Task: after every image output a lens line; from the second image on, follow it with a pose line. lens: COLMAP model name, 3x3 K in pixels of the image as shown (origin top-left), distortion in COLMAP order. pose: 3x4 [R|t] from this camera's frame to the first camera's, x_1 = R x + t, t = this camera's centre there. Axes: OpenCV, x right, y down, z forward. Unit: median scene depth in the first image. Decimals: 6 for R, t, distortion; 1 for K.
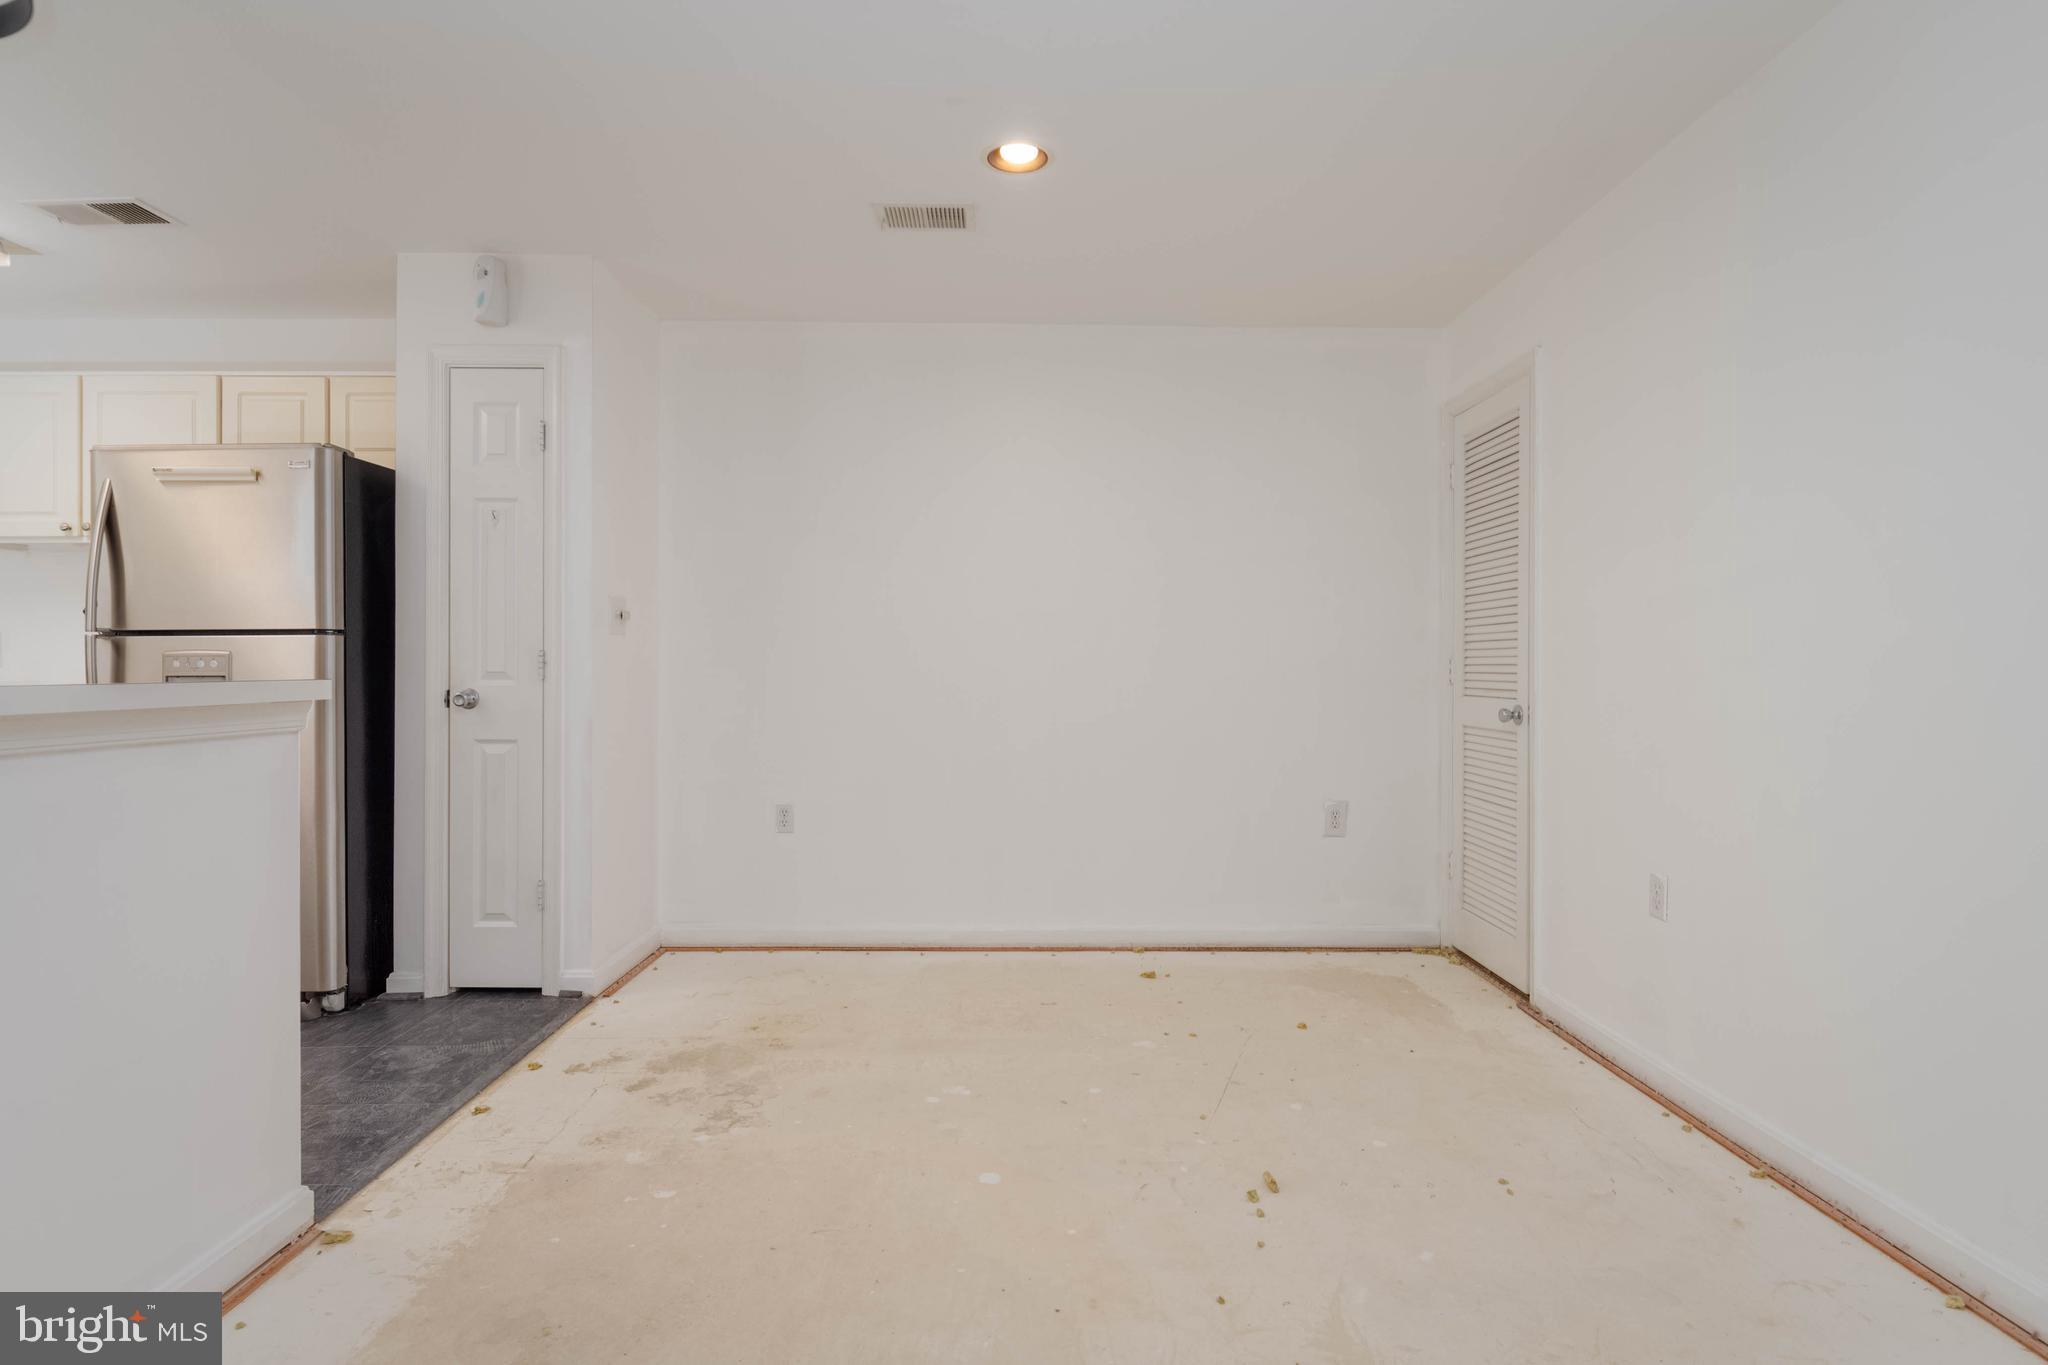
lens RADIAL K [[1060.1, 0, 1048.1], [0, 1060.1, 667.6], [0, 0, 1]] dist [-0.004065, -0.005862]
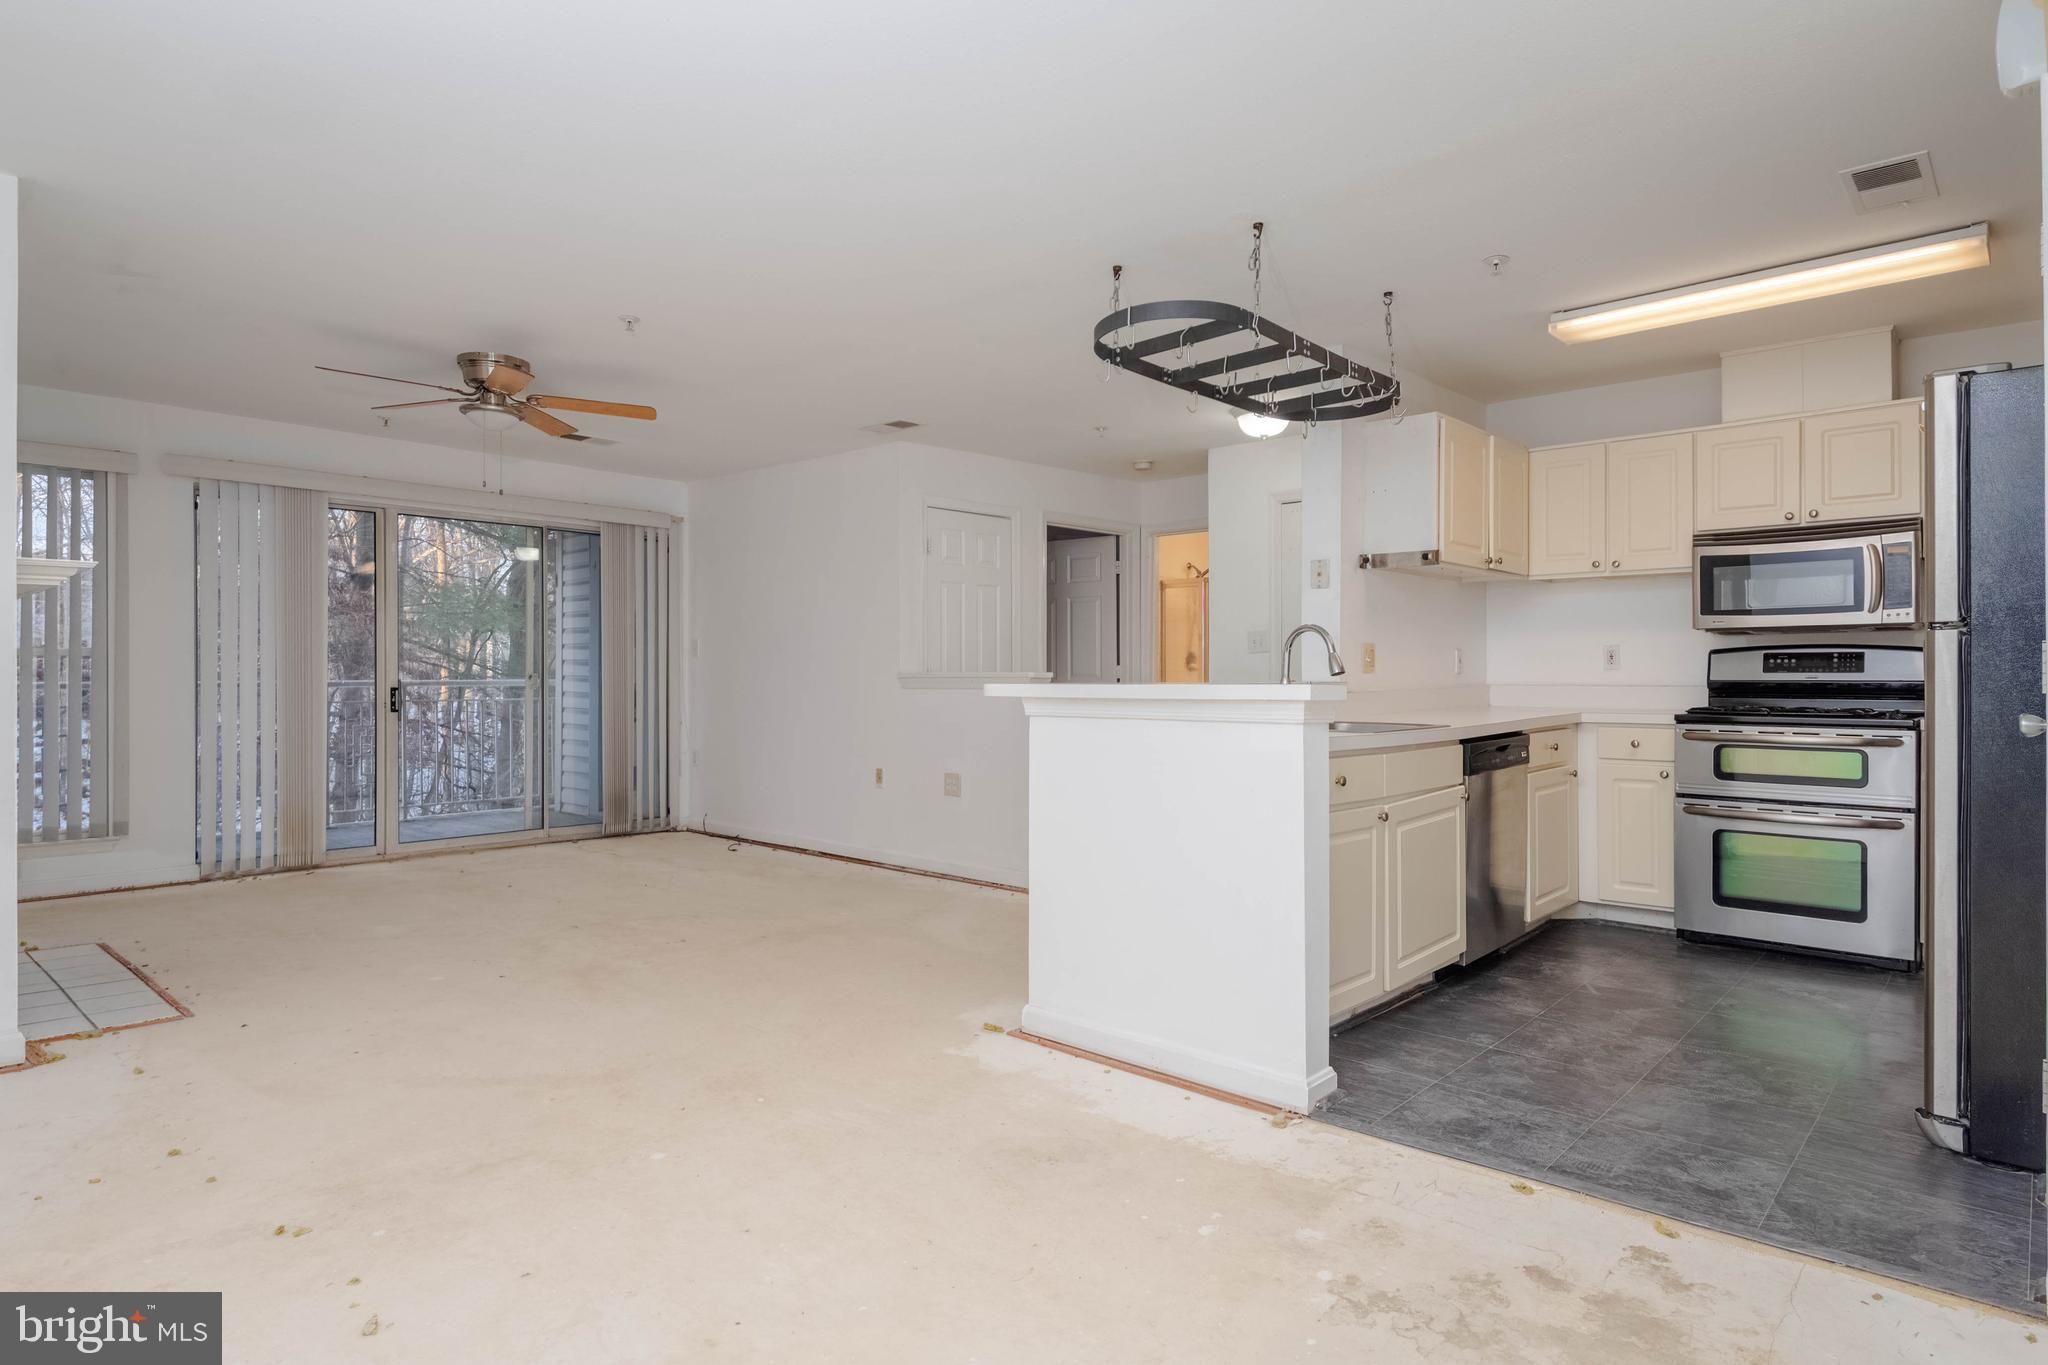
lens RADIAL K [[1119.8, 0, 1018.7], [0, 1119.8, 672.2], [0, 0, 1]] dist [-0.009530, -0.002626]
pose [[-0.694134, -0.006135, -0.719820, 0.314189], [-0.005944, 0.999978, -0.002792, 0.004278], [0.719821, 0.002341, -0.694155, 1.049995]]
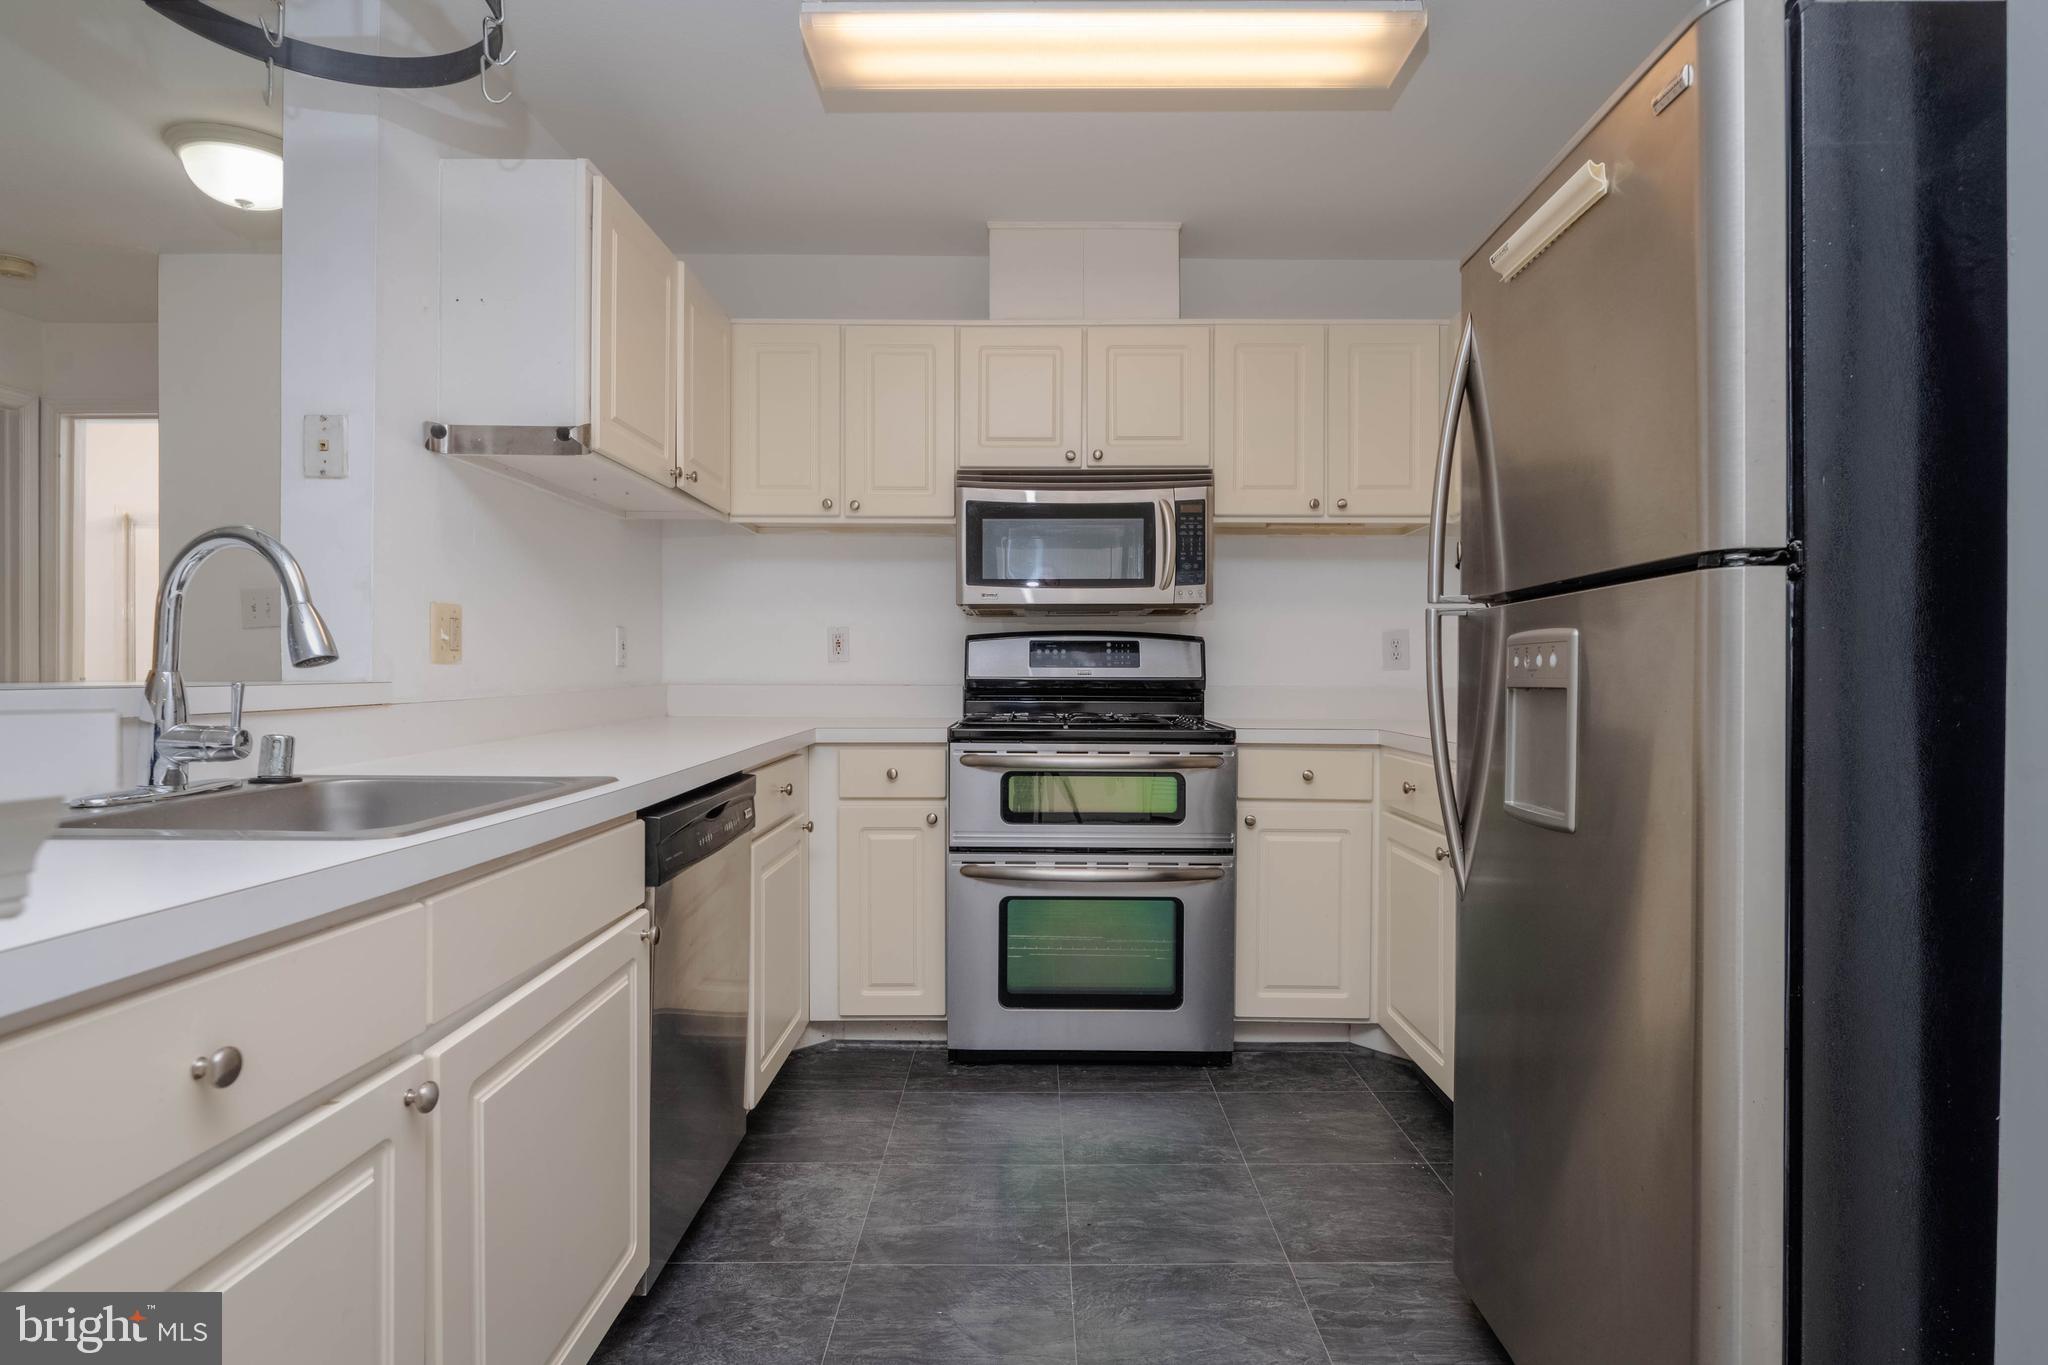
lens RADIAL K [[1106.4, 0, 1026.3], [0, 1106.4, 683.0], [0, 0, 1]] dist [0.001653, -0.009771]
pose [[-0.030533, 0.005112, -0.999521, -0.326163], [-0.005864, 0.999969, 0.005294, 0.004543], [0.999517, 0.006023, -0.030502, 0.771917]]
